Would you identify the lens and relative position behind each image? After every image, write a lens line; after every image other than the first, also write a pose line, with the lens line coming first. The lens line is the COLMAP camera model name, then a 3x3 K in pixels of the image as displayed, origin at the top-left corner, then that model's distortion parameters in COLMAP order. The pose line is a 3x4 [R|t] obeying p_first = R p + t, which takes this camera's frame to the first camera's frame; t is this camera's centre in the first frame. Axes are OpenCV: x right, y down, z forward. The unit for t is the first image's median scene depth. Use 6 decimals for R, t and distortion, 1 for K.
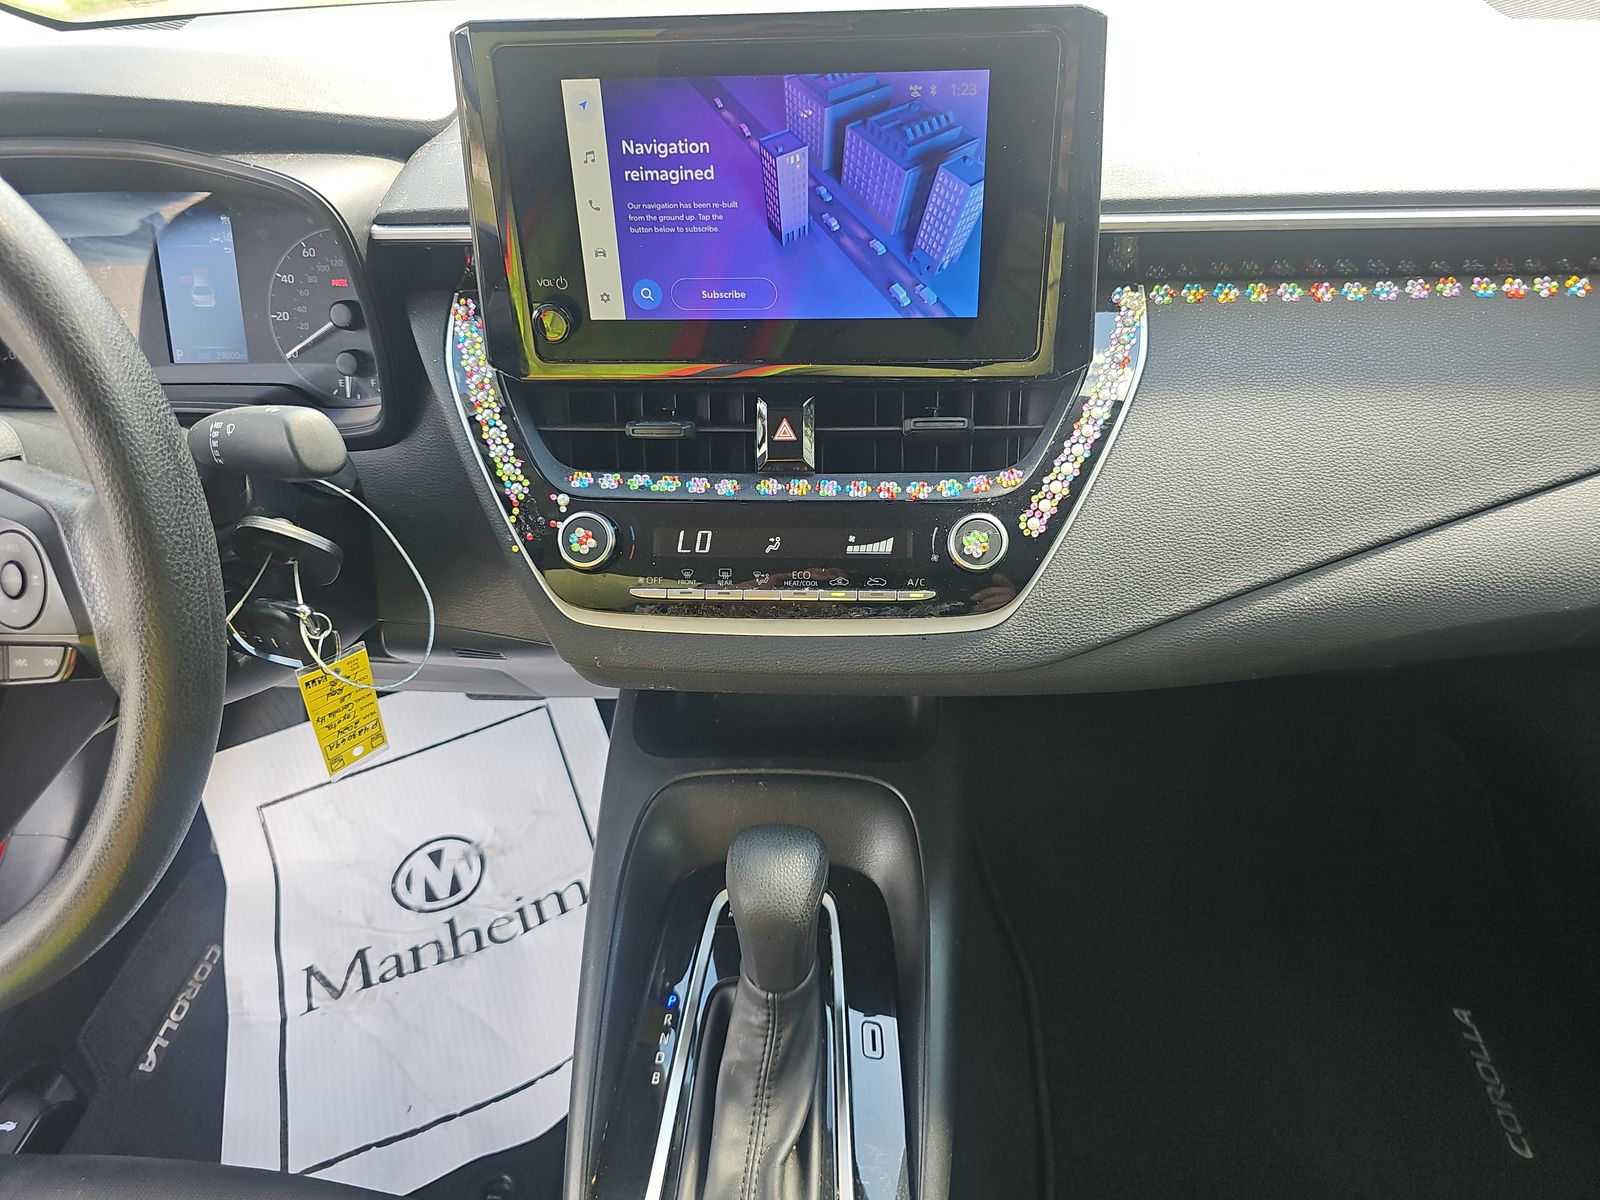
lens RADIAL K [[1039.5, 0, 808.0], [0, 1039.5, 657.4], [0, 0, 1]] dist [0.008609, -0.011574]
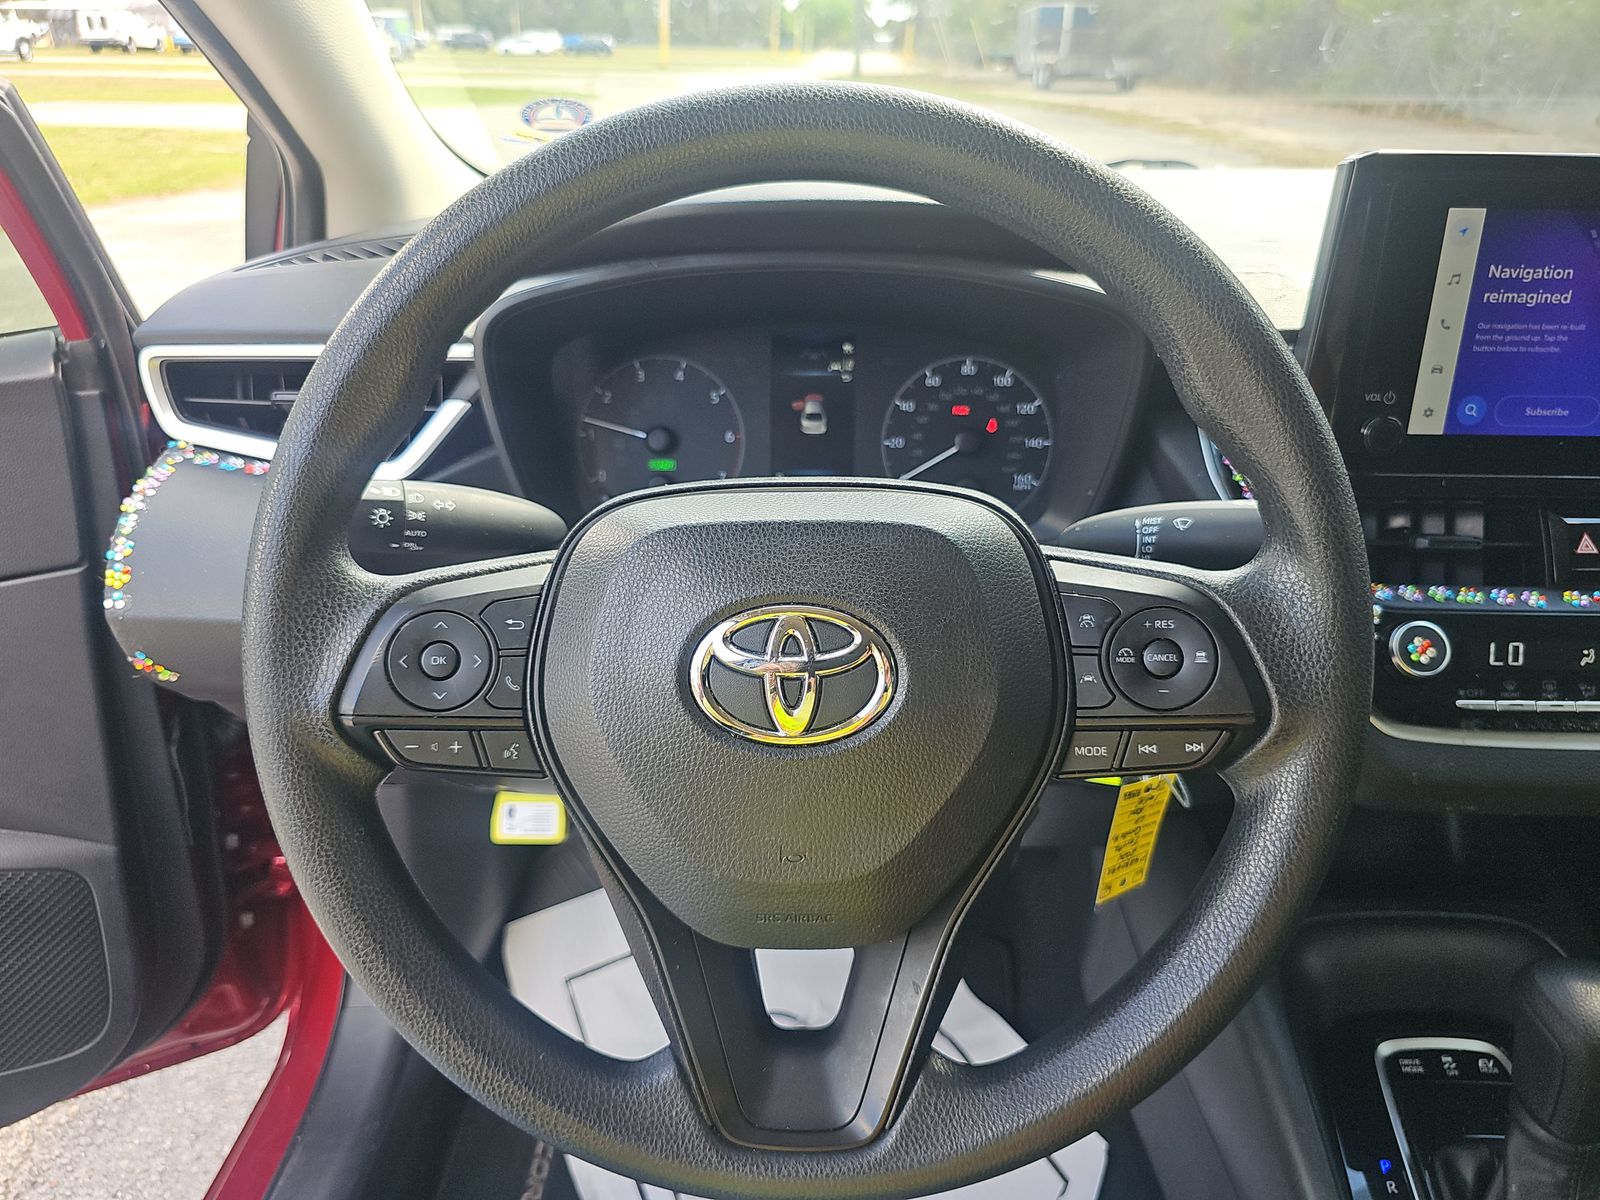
lens RADIAL K [[1039.5, 0, 808.0], [0, 1039.5, 657.4], [0, 0, 1]] dist [0.008609, -0.011574]
pose [[0.997686, 0.006766, 0.067646, -0.834280], [0.005057, 0.984891, -0.173103, 0.058007], [-0.067795, 0.173044, 0.982578, 0.086299]]
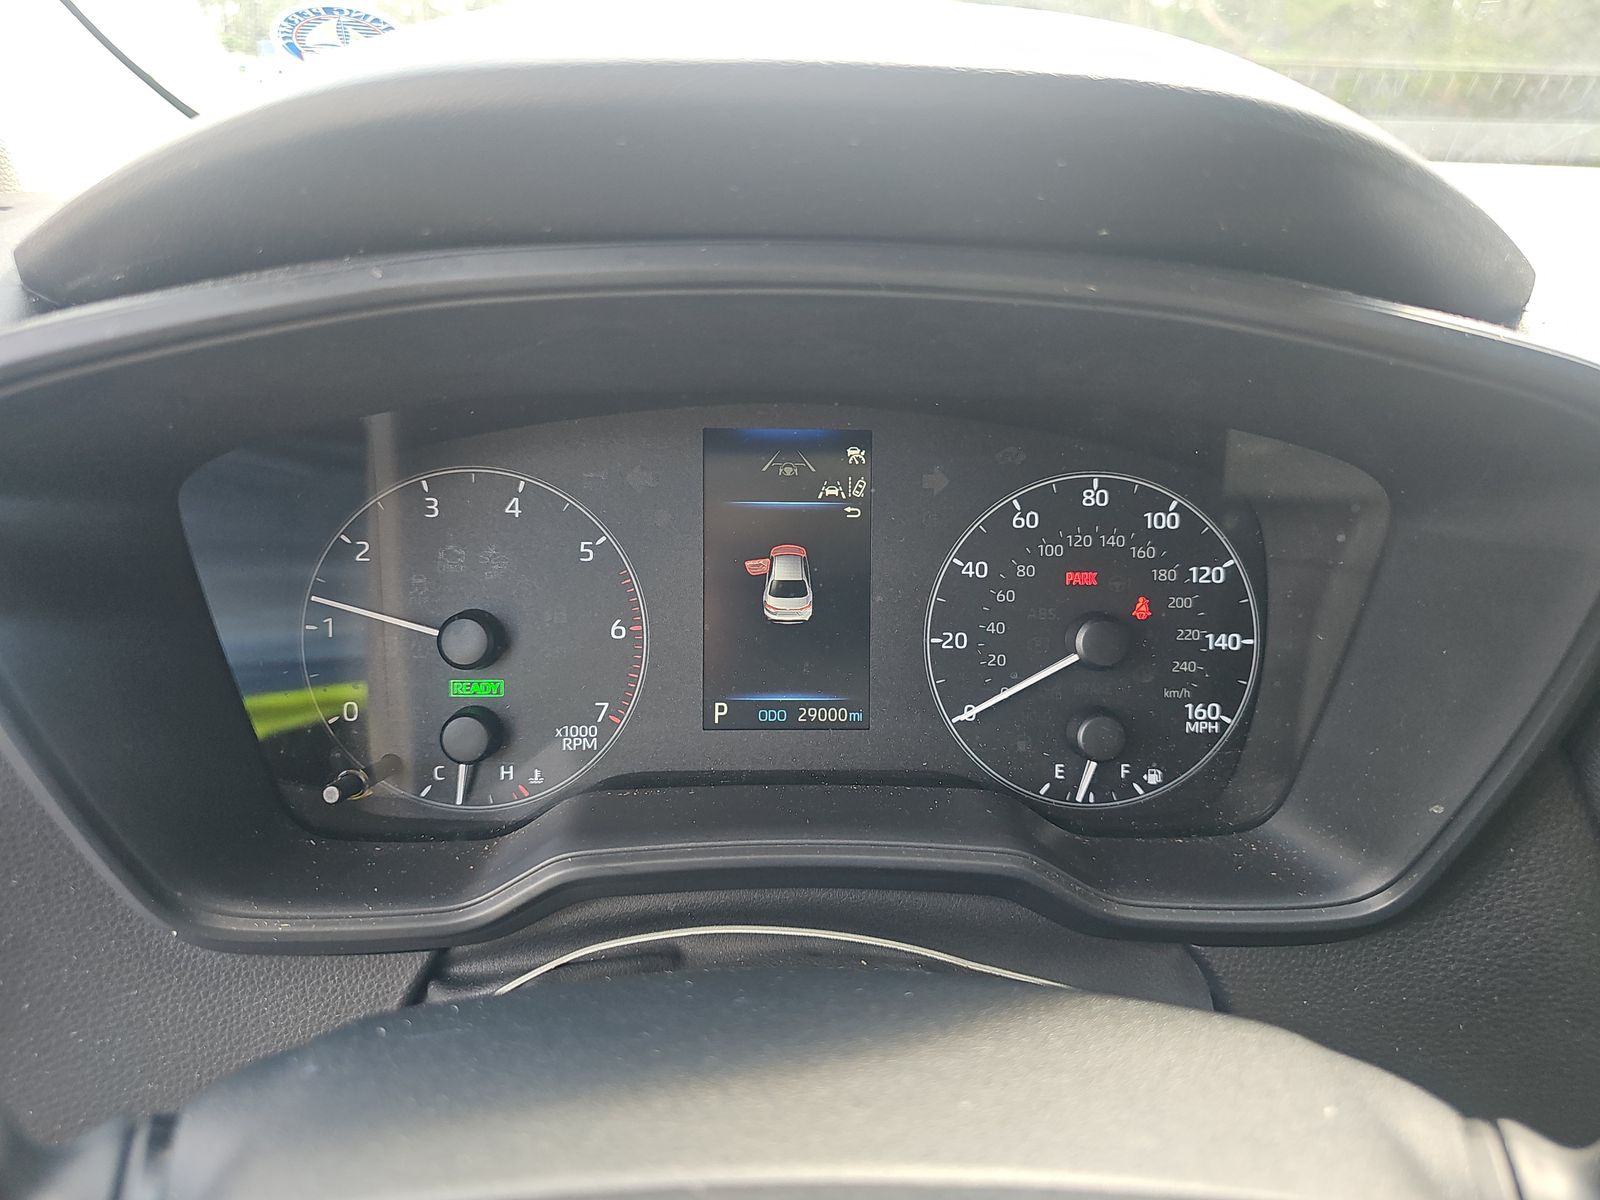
lens RADIAL K [[1039.5, 0, 808.0], [0, 1039.5, 657.4], [0, 0, 1]] dist [0.008609, -0.011574]
pose [[0.990734, -0.000182, 0.135816, -0.817327], [0.027449, 0.979631, -0.198921, -0.284382], [-0.133014, 0.200806, 0.970559, 0.675548]]
